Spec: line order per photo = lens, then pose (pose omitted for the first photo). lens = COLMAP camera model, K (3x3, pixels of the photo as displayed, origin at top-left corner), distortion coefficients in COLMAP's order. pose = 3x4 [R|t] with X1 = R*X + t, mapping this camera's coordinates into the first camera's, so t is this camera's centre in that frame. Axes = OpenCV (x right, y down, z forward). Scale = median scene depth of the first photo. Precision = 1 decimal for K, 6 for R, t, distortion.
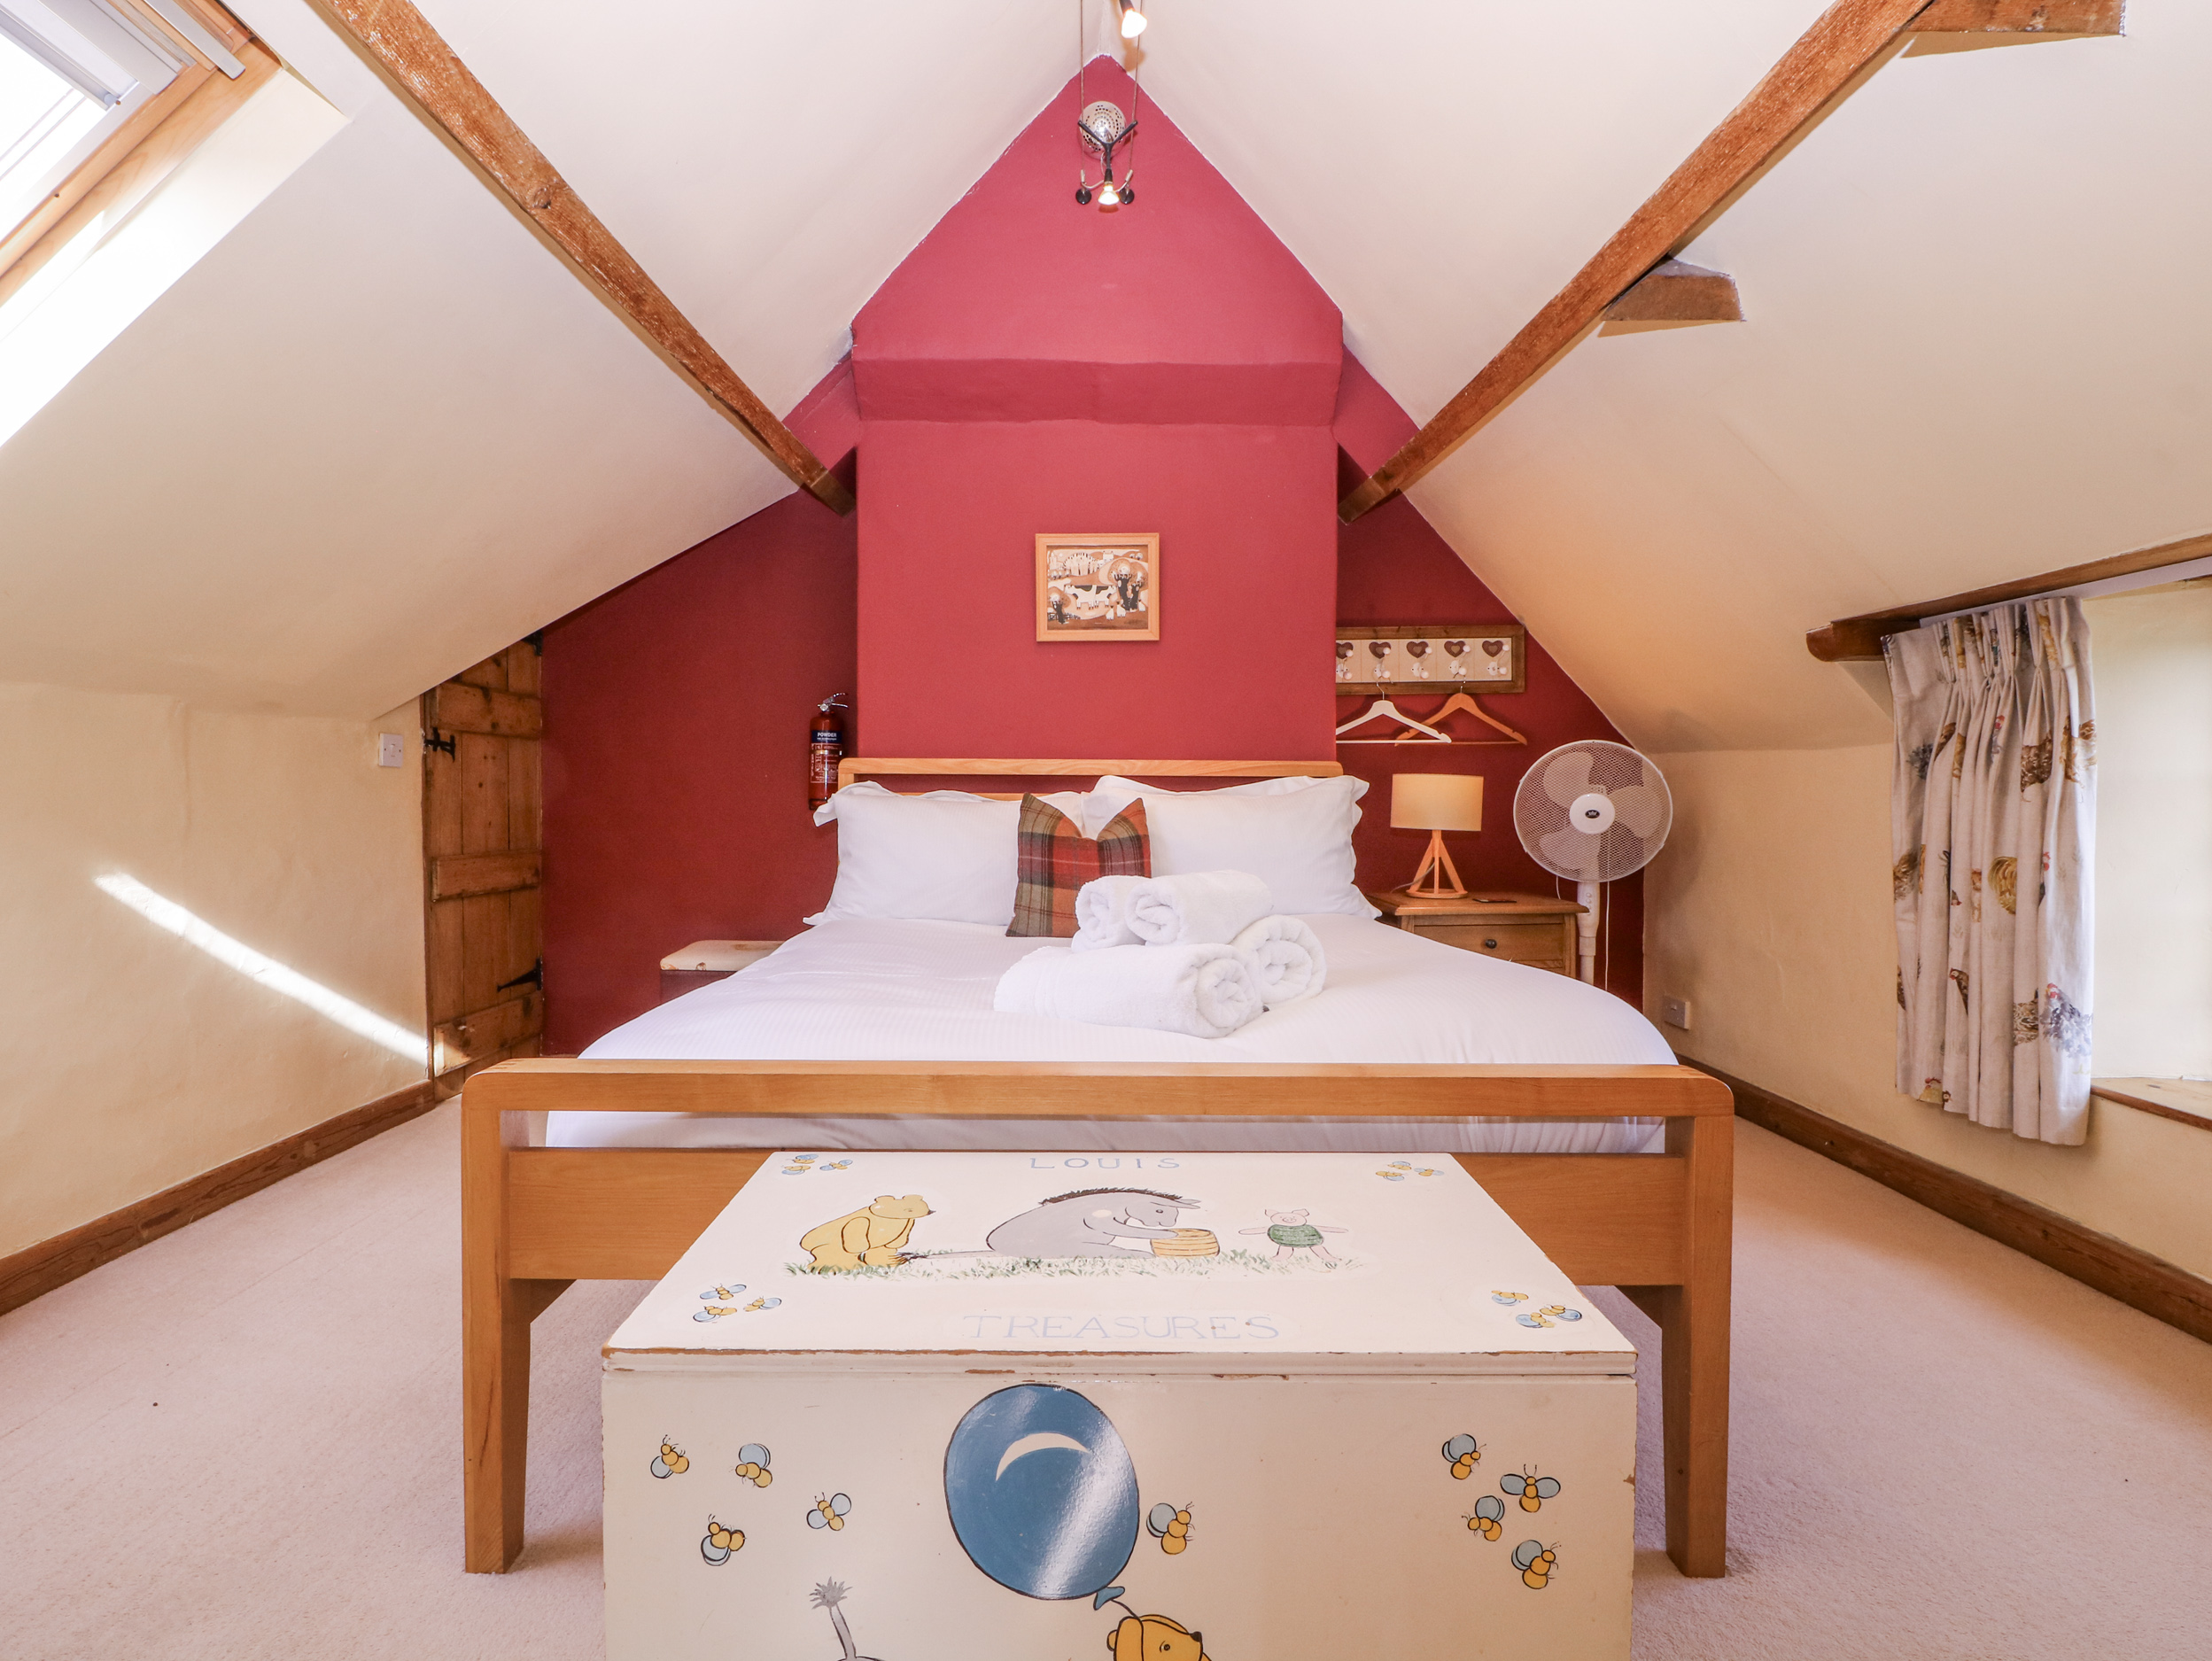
lens RADIAL K [[1158.2, 0, 1087.7], [0, 1158.2, 818.9], [0, 0, 1]] dist [0.000935, -0.013996]
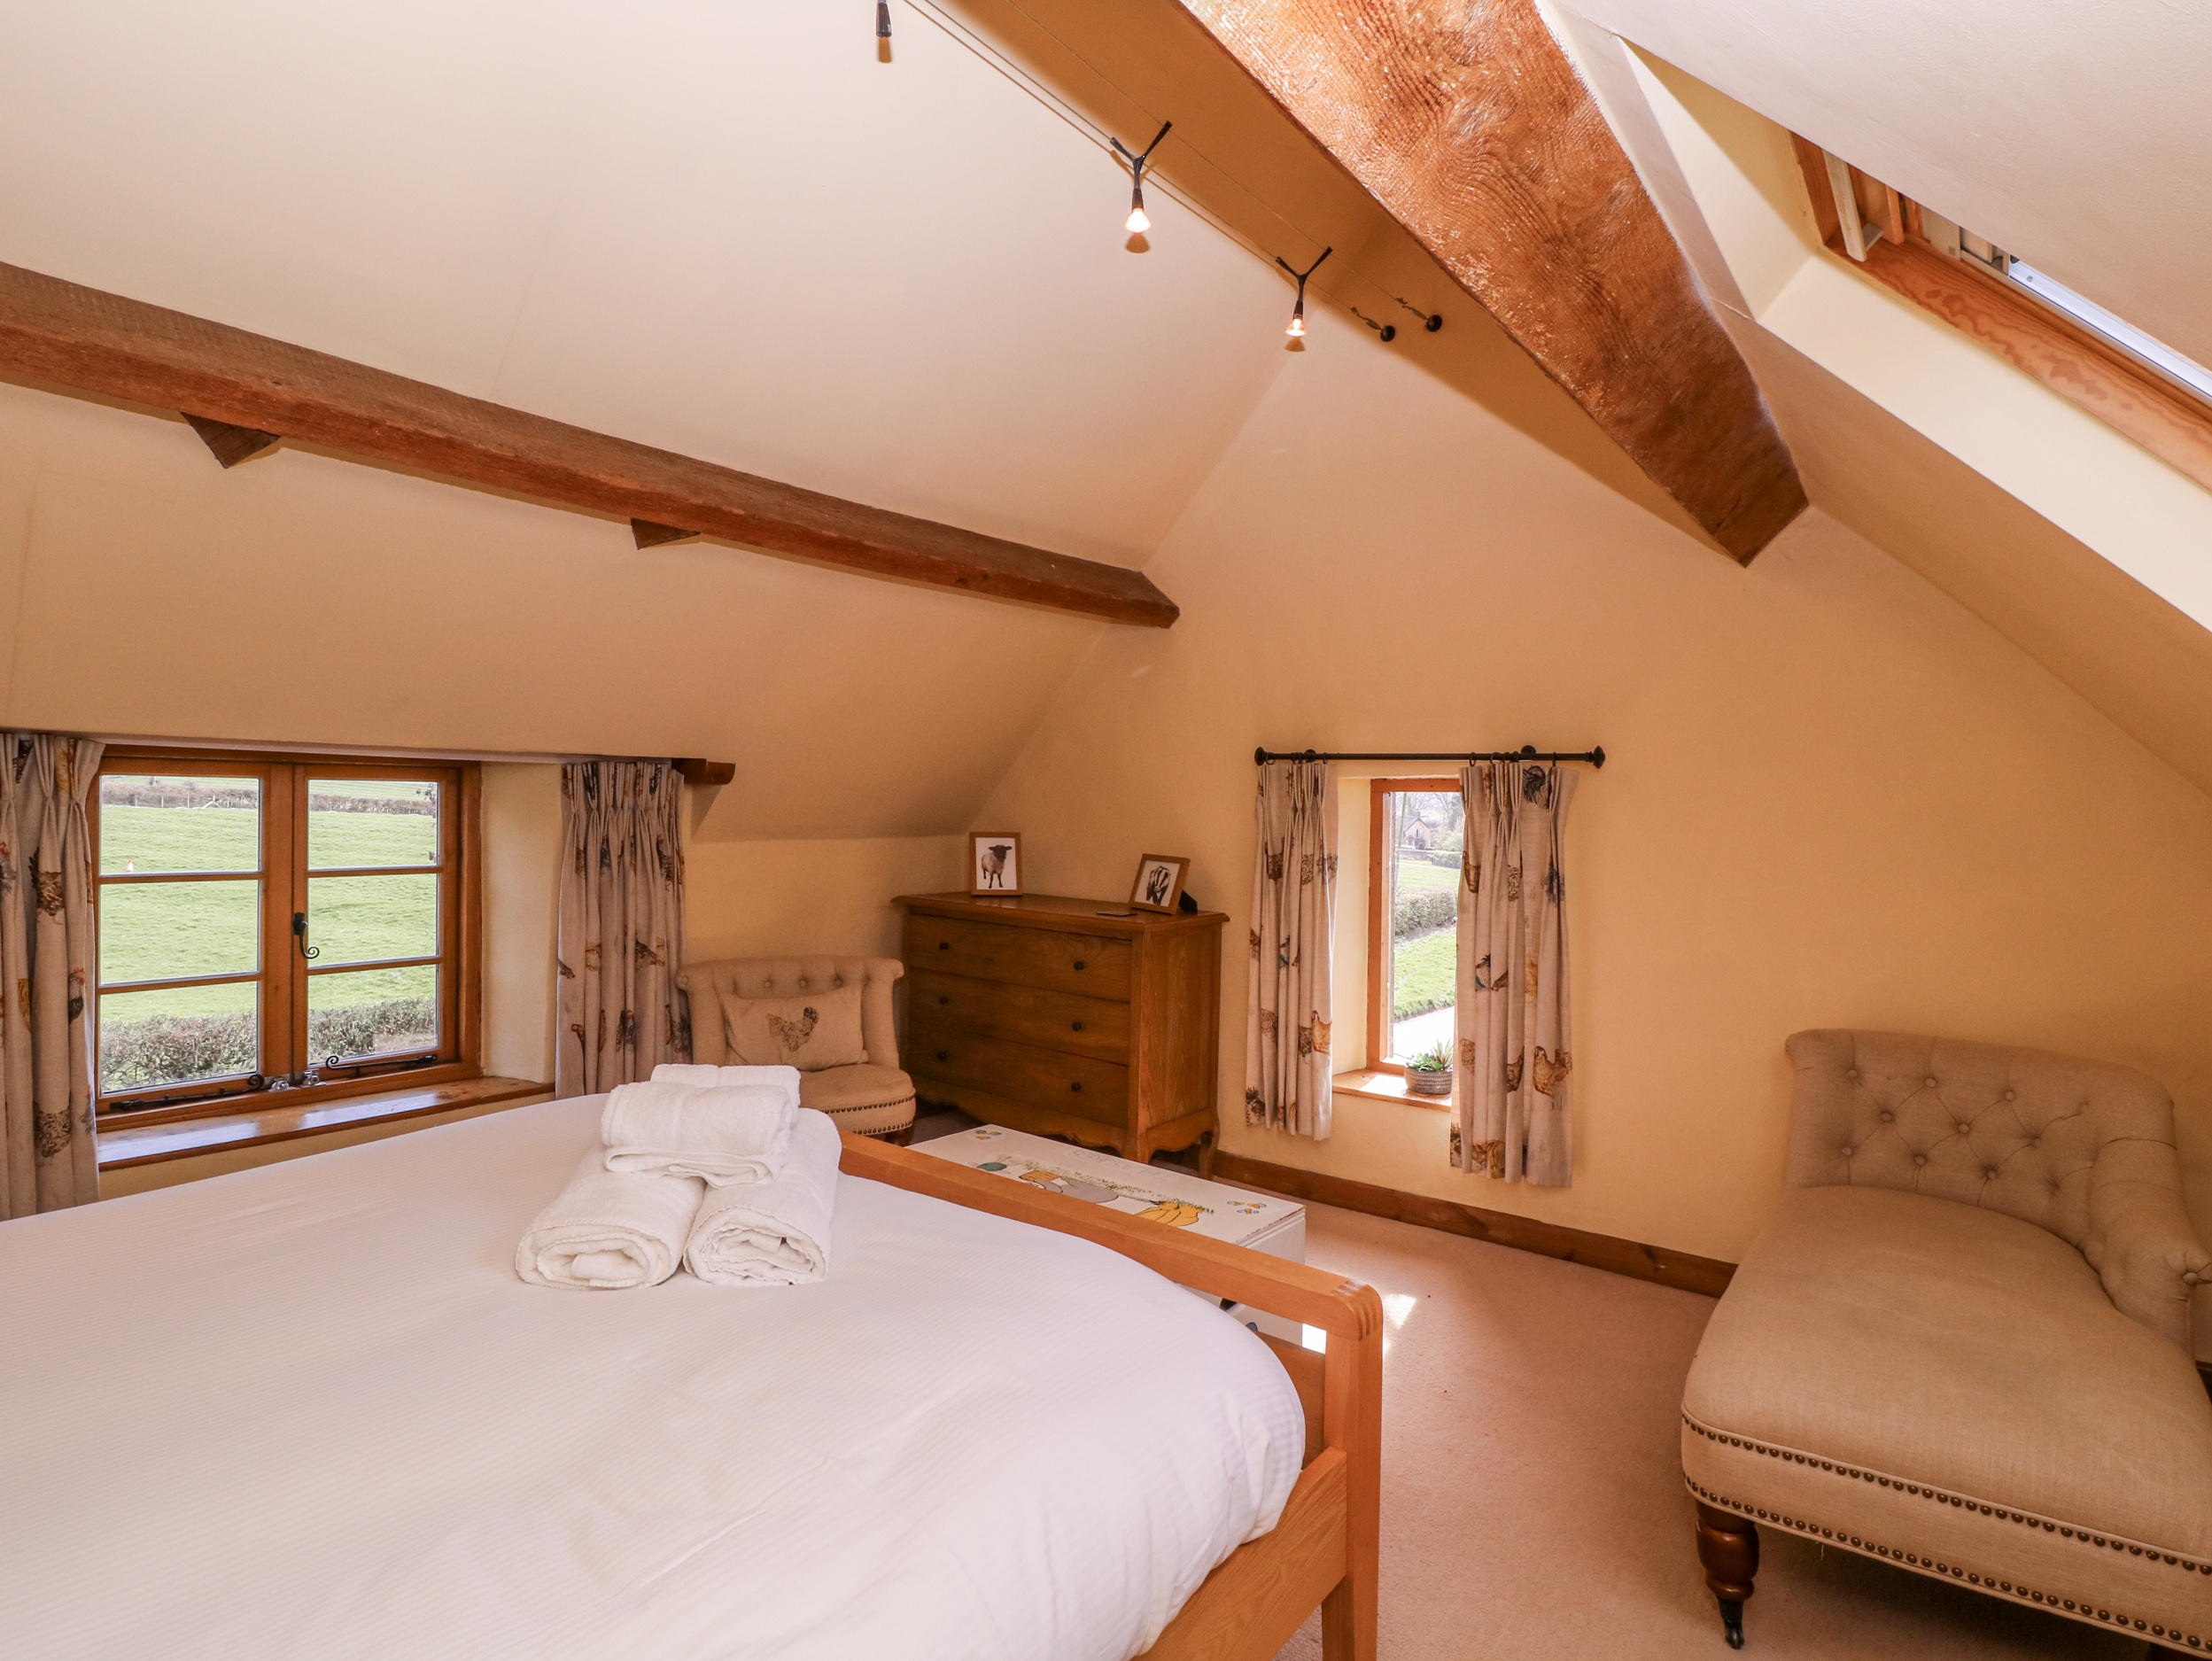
lens RADIAL K [[1158.2, 0, 1087.7], [0, 1158.2, 818.9], [0, 0, 1]] dist [0.000935, -0.013996]
pose [[-0.781104, -0.024804, 0.623908, -0.395757], [-0.016521, 0.999682, 0.019061, -0.097621], [-0.624183, 0.004581, -0.781265, 0.807471]]
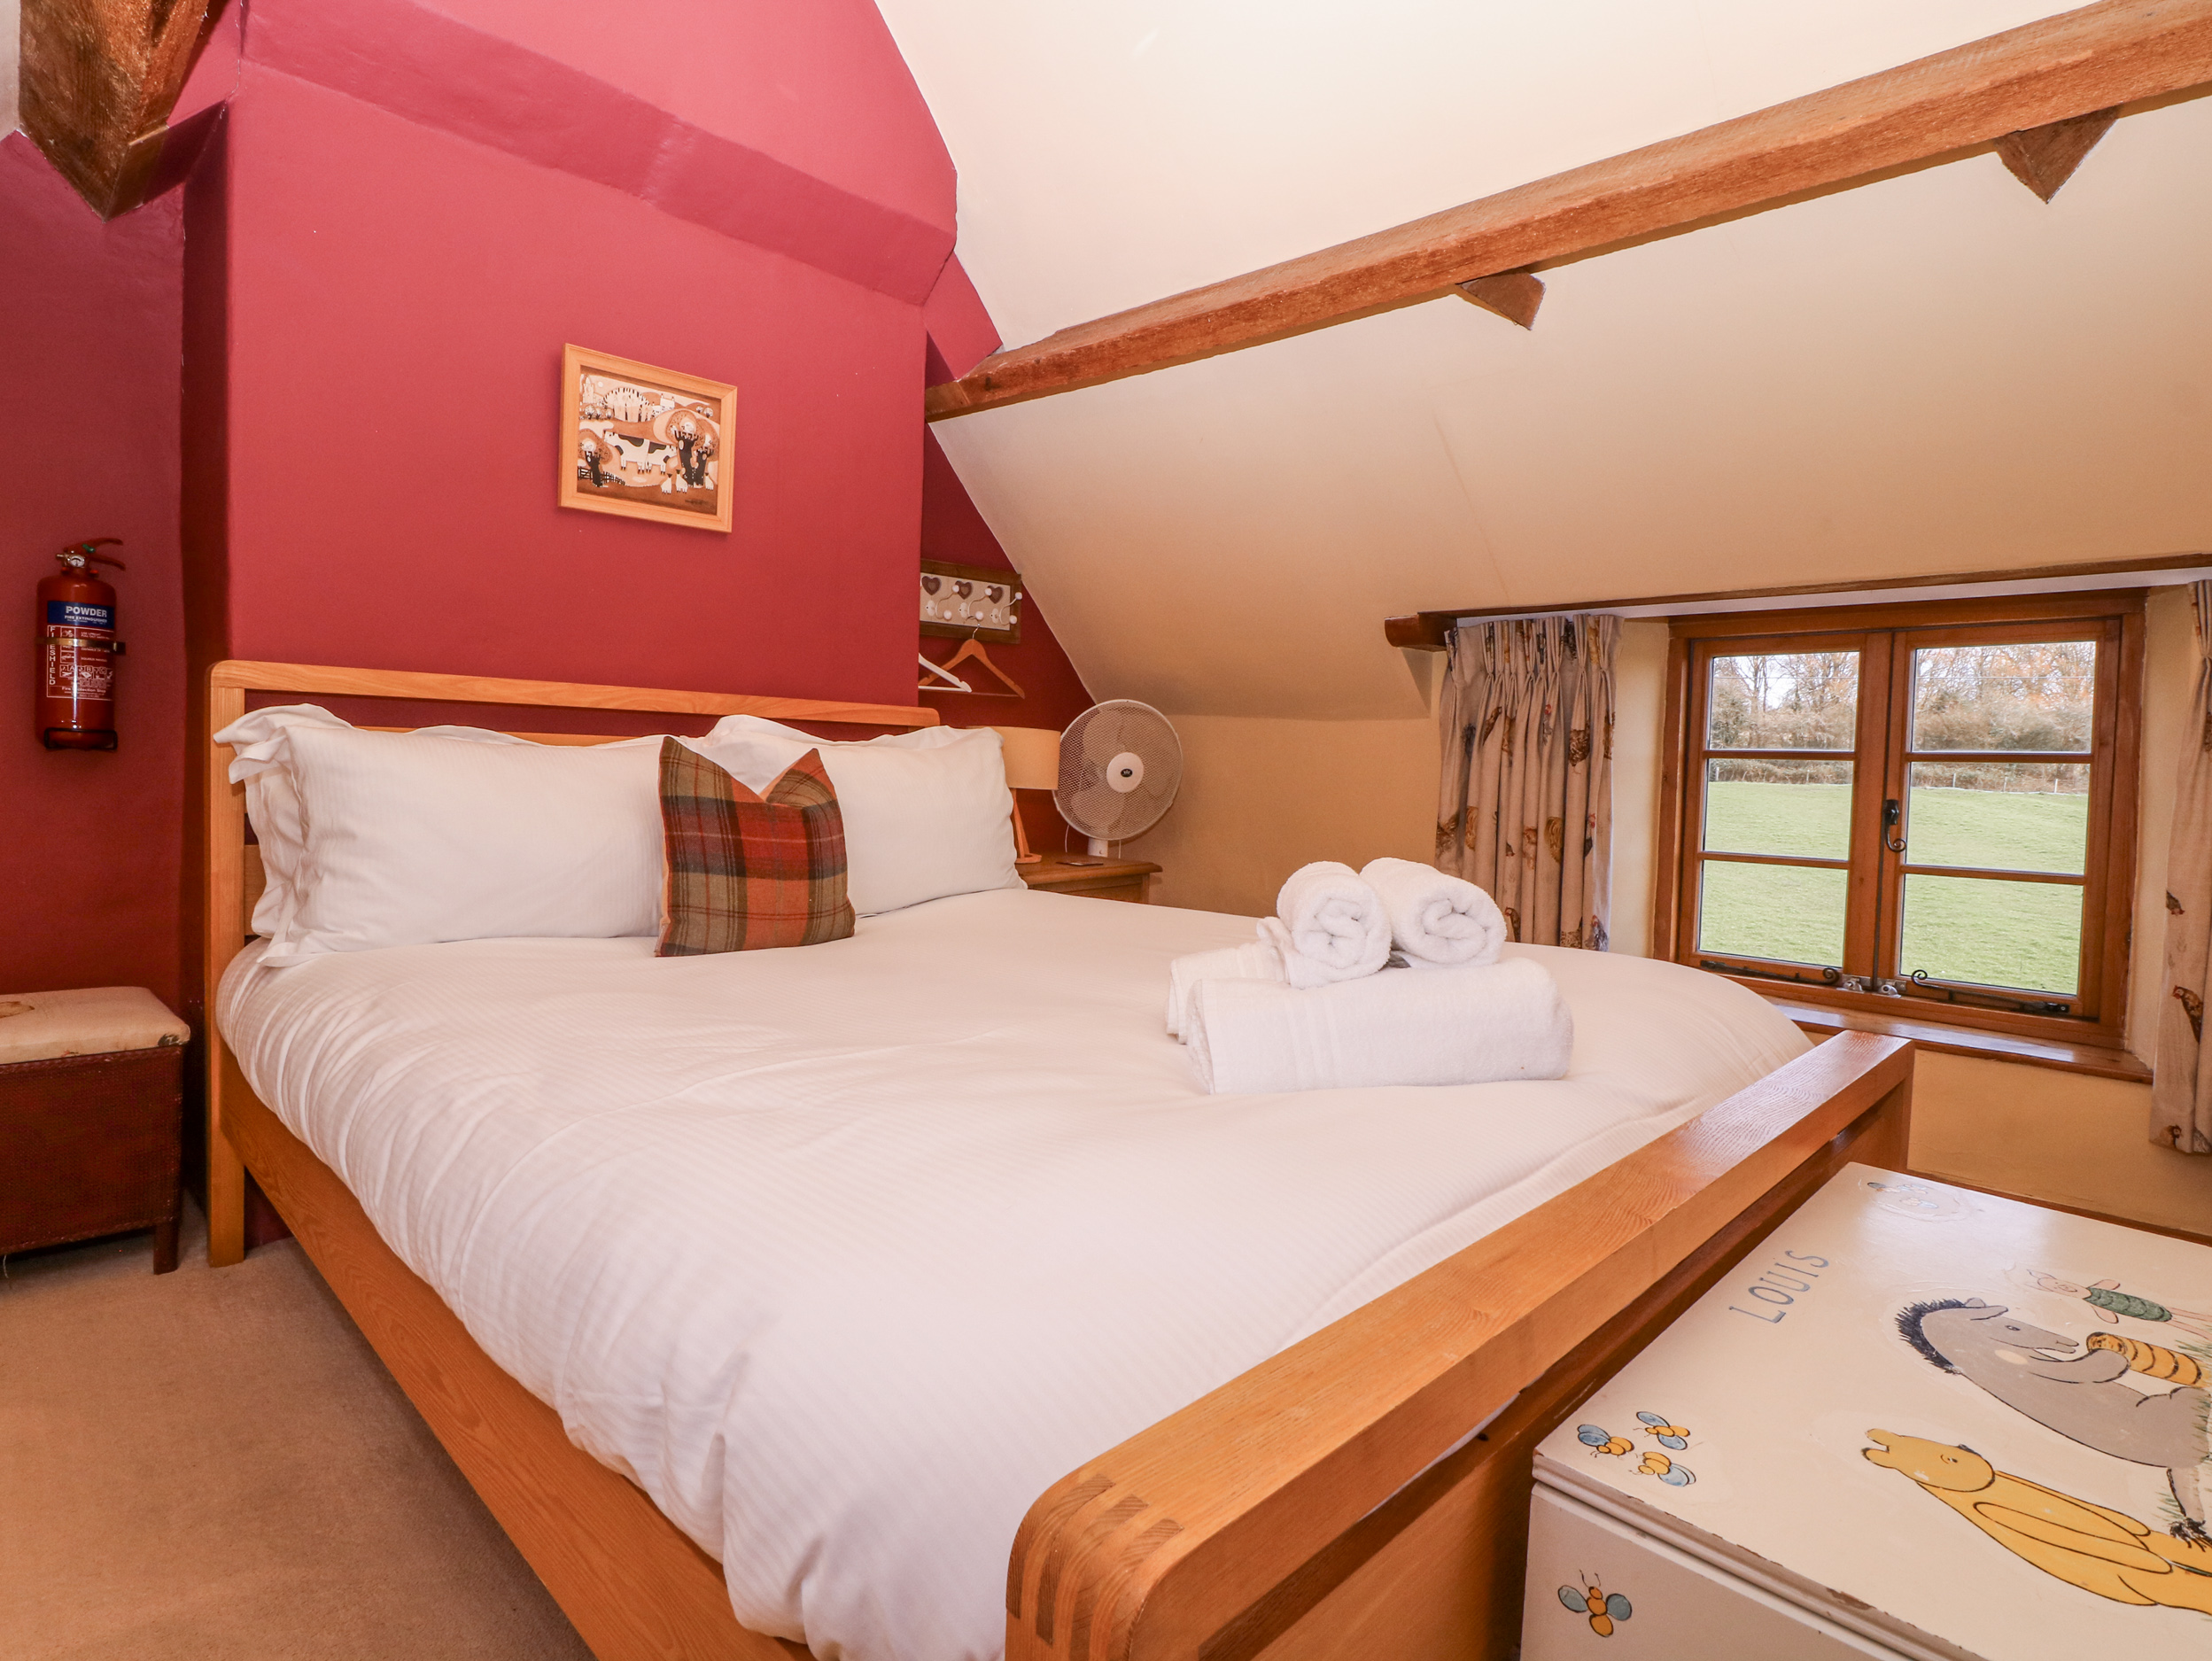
lens RADIAL K [[1158.2, 0, 1087.7], [0, 1158.2, 818.9], [0, 0, 1]] dist [0.000935, -0.013996]
pose [[0.708041, -0.018336, 0.705934, -0.308766], [-0.017536, 0.998898, 0.043533, -0.007496], [-0.705954, -0.043202, 0.706939, 0.309887]]
